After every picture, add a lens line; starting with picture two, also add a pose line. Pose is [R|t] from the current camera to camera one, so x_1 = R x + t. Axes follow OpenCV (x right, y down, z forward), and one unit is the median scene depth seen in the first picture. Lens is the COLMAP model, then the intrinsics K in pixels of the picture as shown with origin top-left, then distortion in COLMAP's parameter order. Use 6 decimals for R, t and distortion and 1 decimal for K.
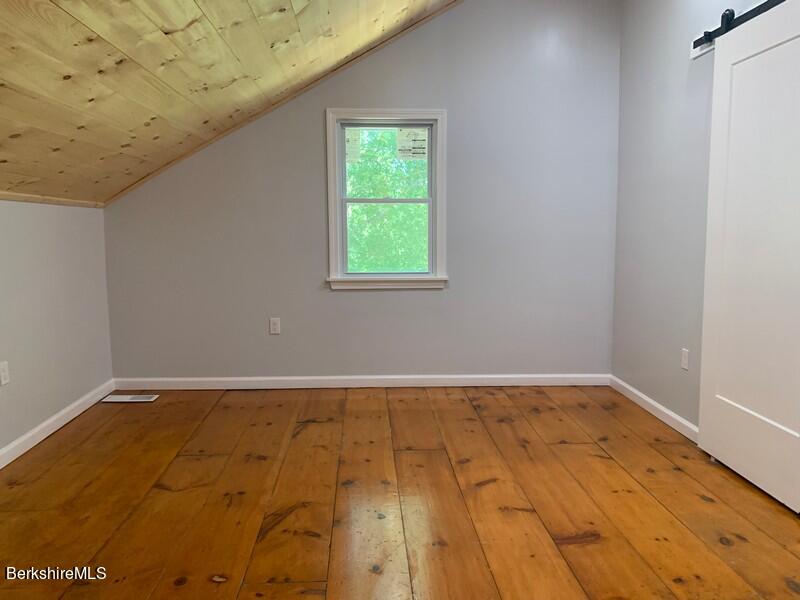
lens RADIAL K [[614.0, 0, 398.5], [0, 614.0, 293.2], [0, 0, 1]] dist [0.036816, -0.046258]
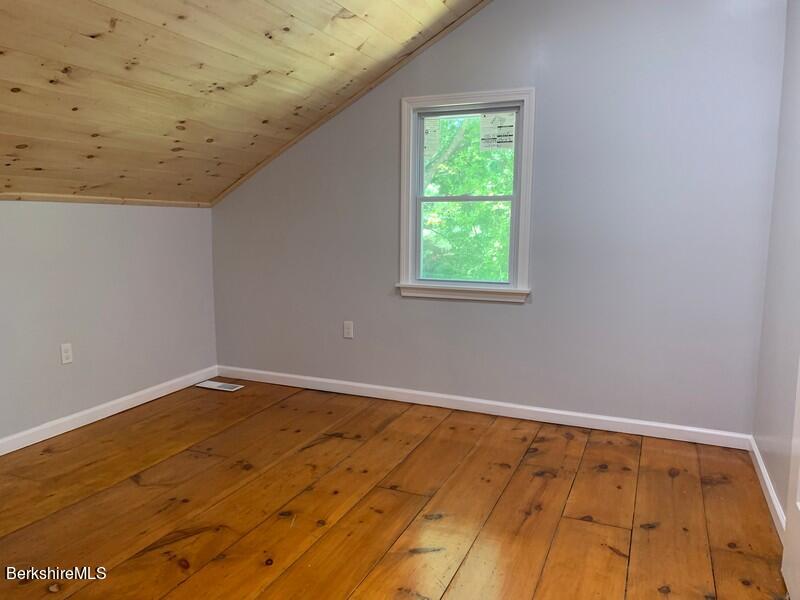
lens RADIAL K [[614.0, 0, 398.9], [0, 614.0, 305.6], [0, 0, 1]] dist [0.036816, -0.046258]
pose [[0.895544, 0.069558, -0.439503, 0.326896], [-0.055969, 0.997470, 0.043822, -0.035413], [0.441440, -0.014646, 0.897171, 0.190327]]
